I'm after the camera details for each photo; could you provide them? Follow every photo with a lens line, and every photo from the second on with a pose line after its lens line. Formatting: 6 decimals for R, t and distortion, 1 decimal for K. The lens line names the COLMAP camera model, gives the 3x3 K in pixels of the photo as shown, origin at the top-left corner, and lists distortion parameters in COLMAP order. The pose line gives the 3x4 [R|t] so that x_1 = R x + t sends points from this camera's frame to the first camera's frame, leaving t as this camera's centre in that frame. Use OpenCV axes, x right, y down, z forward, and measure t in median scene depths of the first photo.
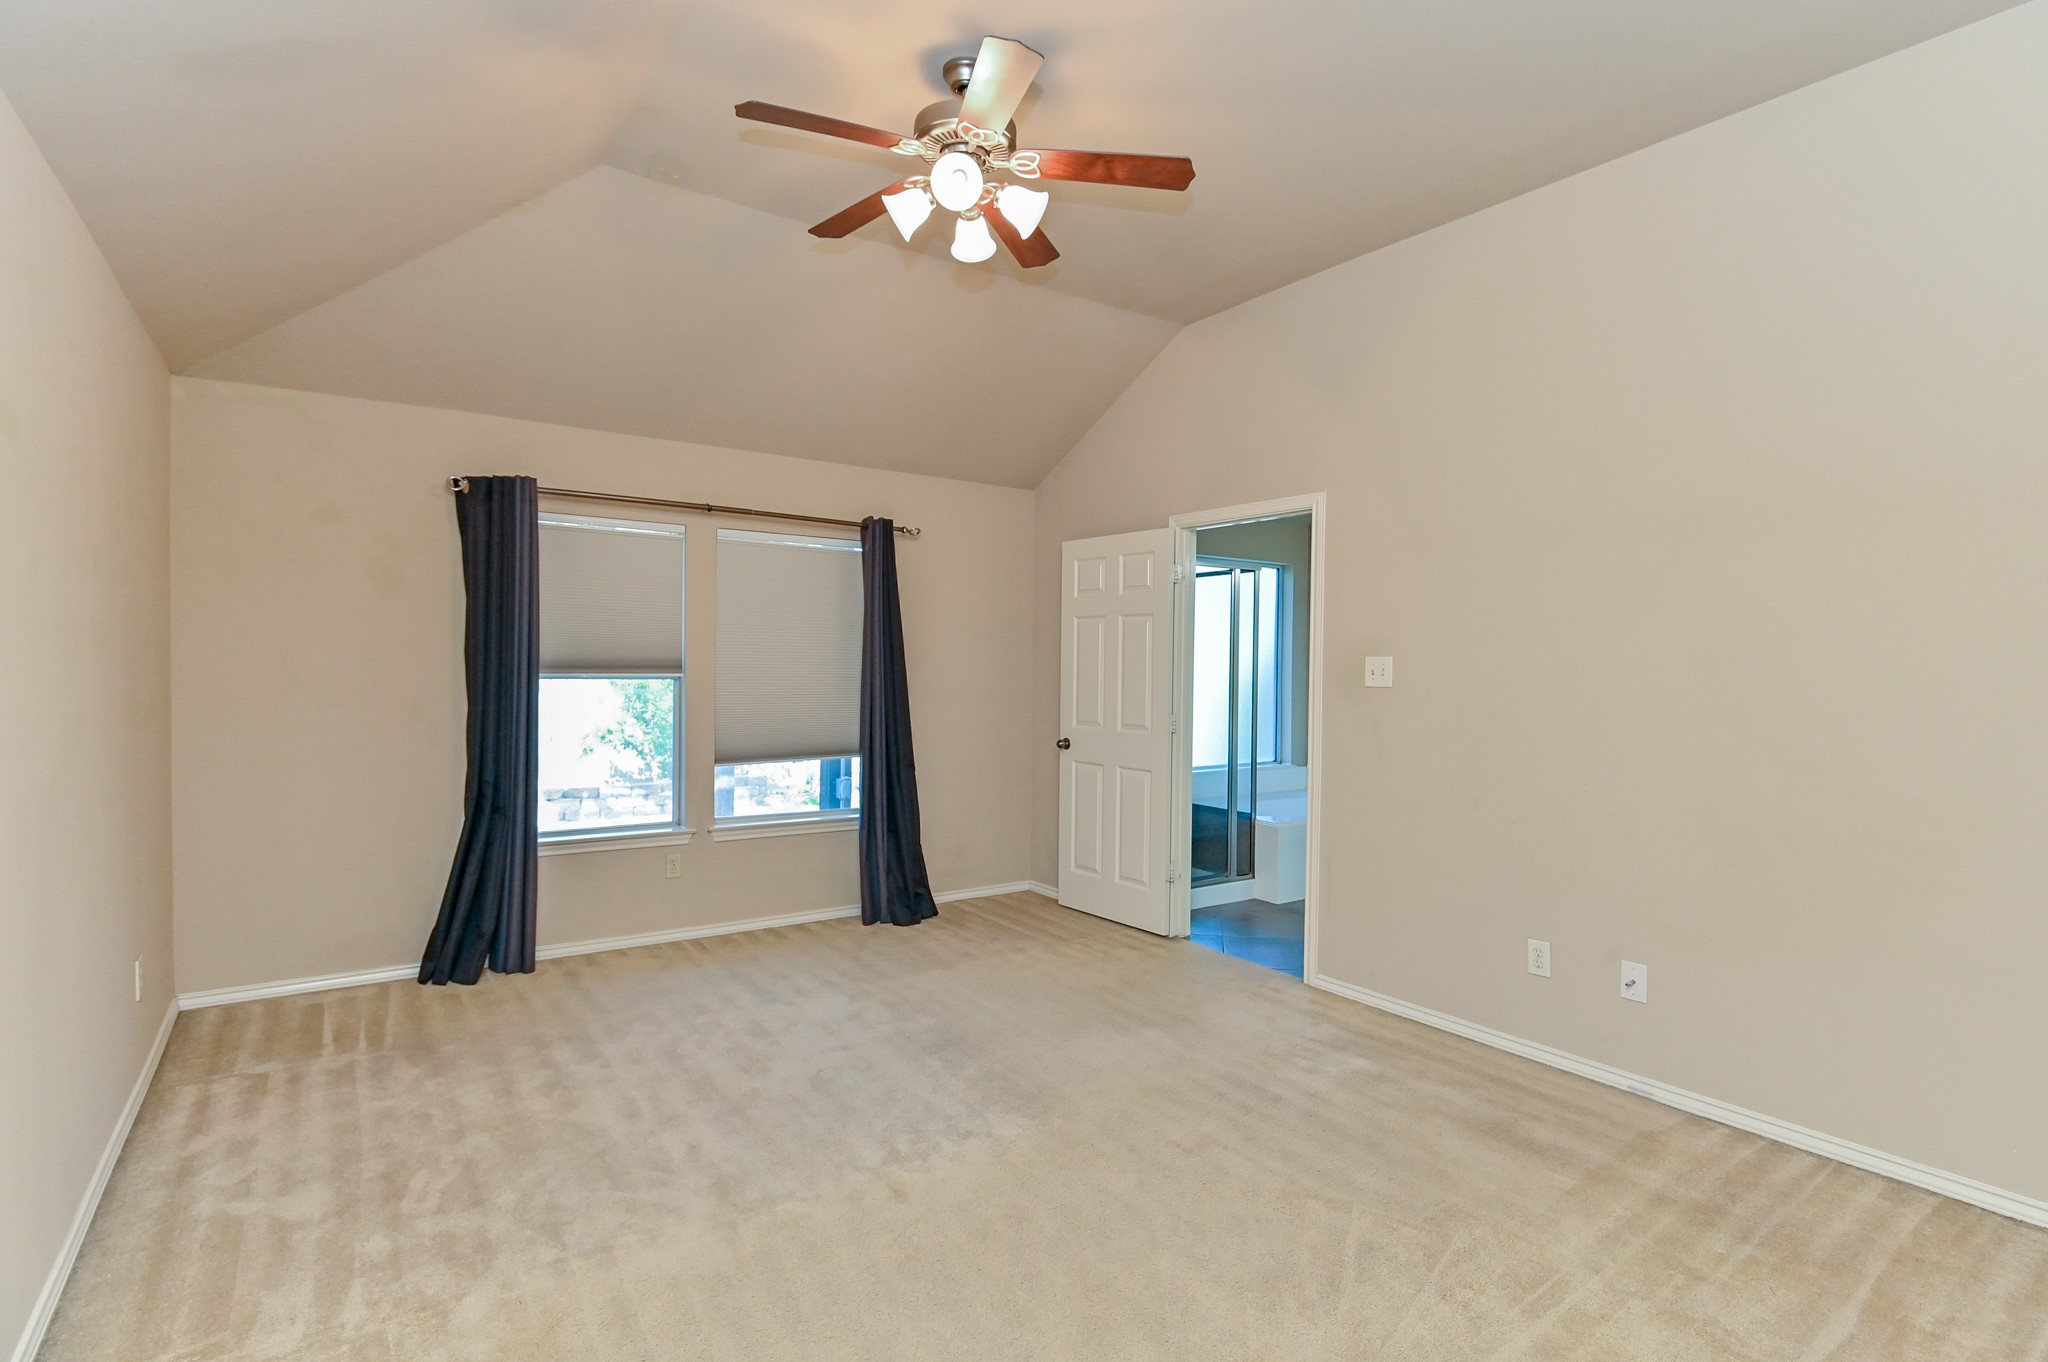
lens RADIAL K [[988.5, 0, 1030.5], [0, 988.5, 679.9], [0, 0, 1]] dist [-0.004703, -0.009658]
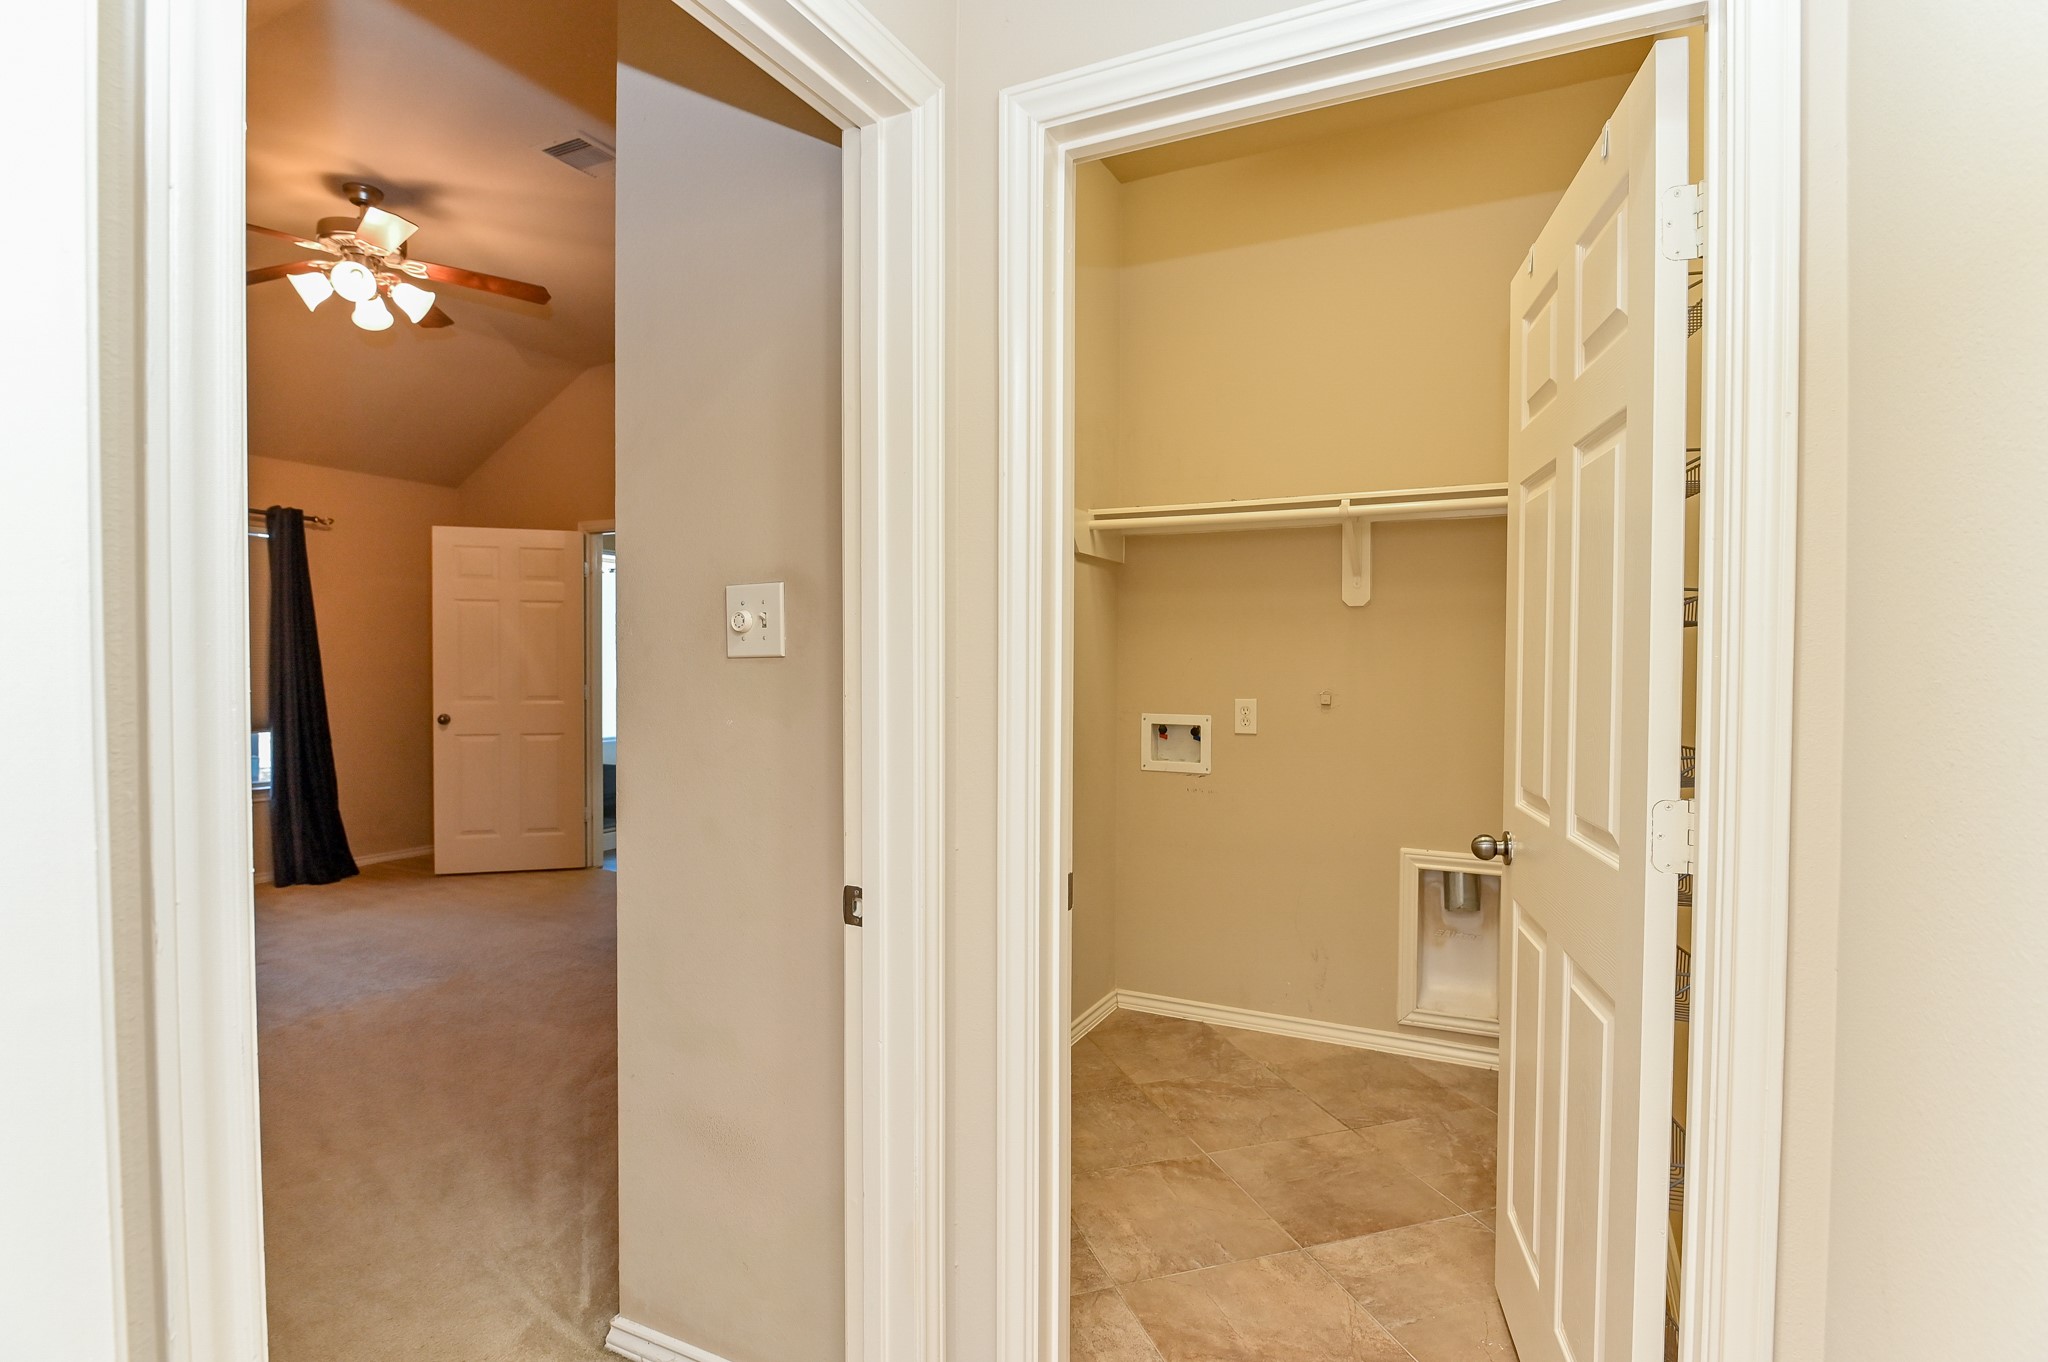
lens RADIAL K [[988.5, 0, 1030.5], [0, 988.5, 679.9], [0, 0, 1]] dist [-0.004703, -0.009658]
pose [[0.880776, -0.013285, 0.473346, 0.057258], [0.009703, 0.999903, 0.010009, 0.024621], [-0.473433, -0.004222, 0.880820, -0.367596]]
